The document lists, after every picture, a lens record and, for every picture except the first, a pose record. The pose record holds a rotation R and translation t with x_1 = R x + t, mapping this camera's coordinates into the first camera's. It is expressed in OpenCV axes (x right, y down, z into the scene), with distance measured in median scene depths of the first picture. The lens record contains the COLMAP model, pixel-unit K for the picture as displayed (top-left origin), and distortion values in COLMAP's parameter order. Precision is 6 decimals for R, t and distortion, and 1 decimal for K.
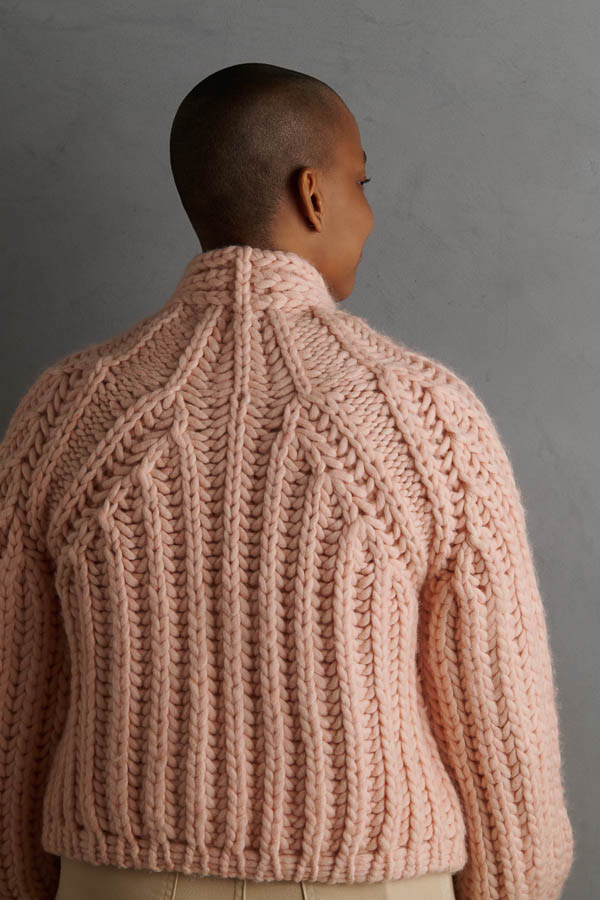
lens RADIAL K [[2322.1, 0, 291.4], [0, 2322.1, 454.4], [0, 0, 1]] dist [0.763885, 0.000000]
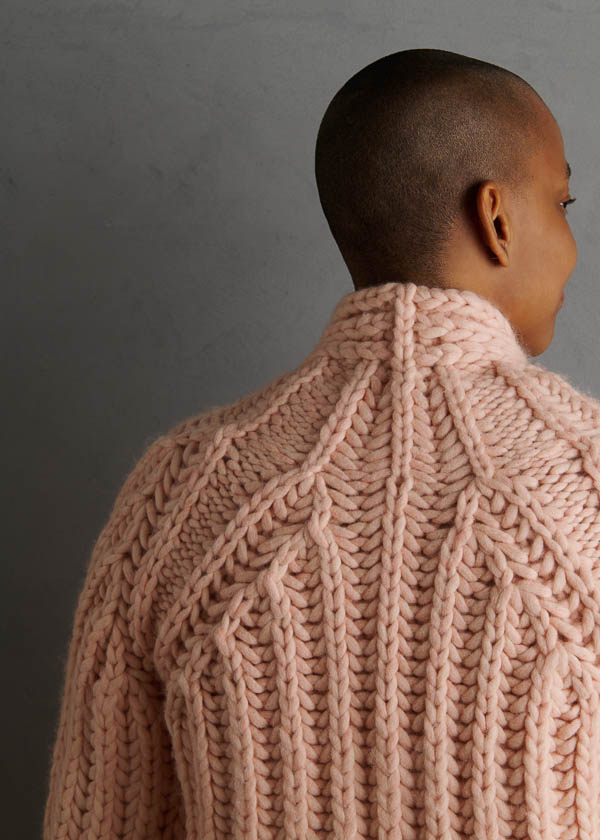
lens RADIAL K [[2467.9, 0, 300.4], [0, 2467.9, 414.7], [0, 0, 1]] dist [0.367754, 0.000000]
pose [[0.997618, 0.002214, -0.068948, 0.001192], [-0.004372, 0.999505, -0.031161, -0.020828], [0.068845, 0.031388, 0.997133, 0.191647]]
